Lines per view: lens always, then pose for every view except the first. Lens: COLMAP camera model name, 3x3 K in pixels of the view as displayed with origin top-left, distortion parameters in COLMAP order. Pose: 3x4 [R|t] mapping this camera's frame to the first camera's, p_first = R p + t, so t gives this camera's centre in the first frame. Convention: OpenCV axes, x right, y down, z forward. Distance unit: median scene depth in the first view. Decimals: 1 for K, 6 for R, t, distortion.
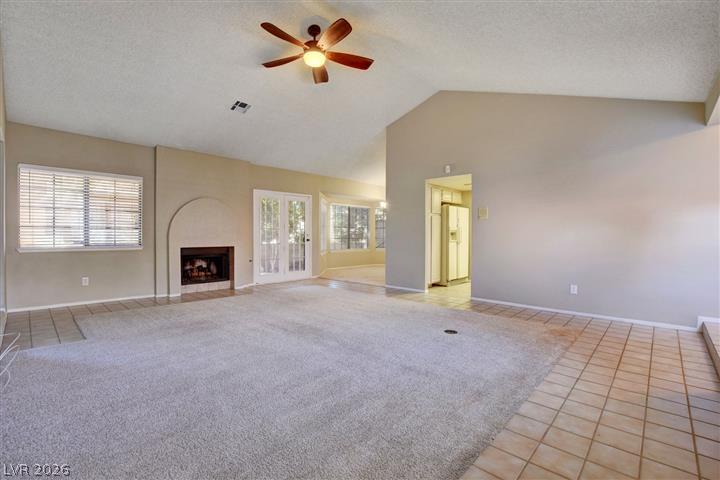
lens RADIAL K [[325.8, 0, 362.2], [0, 325.8, 236.5], [0, 0, 1]] dist [-0.012574, 0.000368]
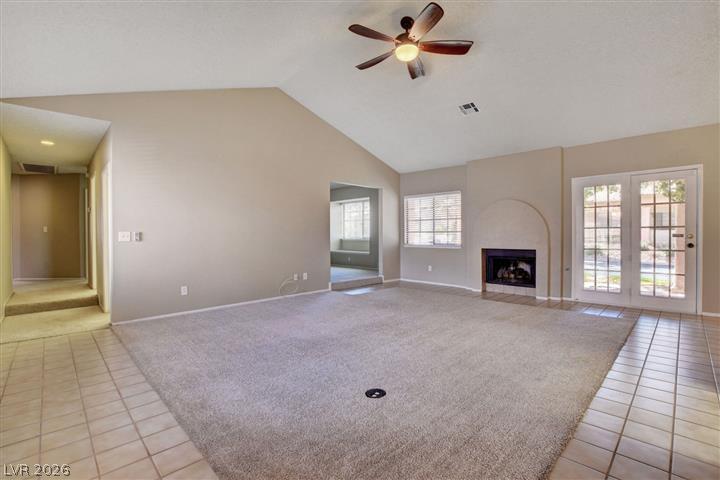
lens RADIAL K [[325.8, 0, 362.2], [0, 325.8, 236.5], [0, 0, 1]] dist [-0.012574, 0.000368]
pose [[-0.040116, -0.001306, -0.999194, 0.657960], [-0.000578, 0.999999, -0.001284, -0.005693], [0.999195, 0.000526, -0.040117, 0.732500]]
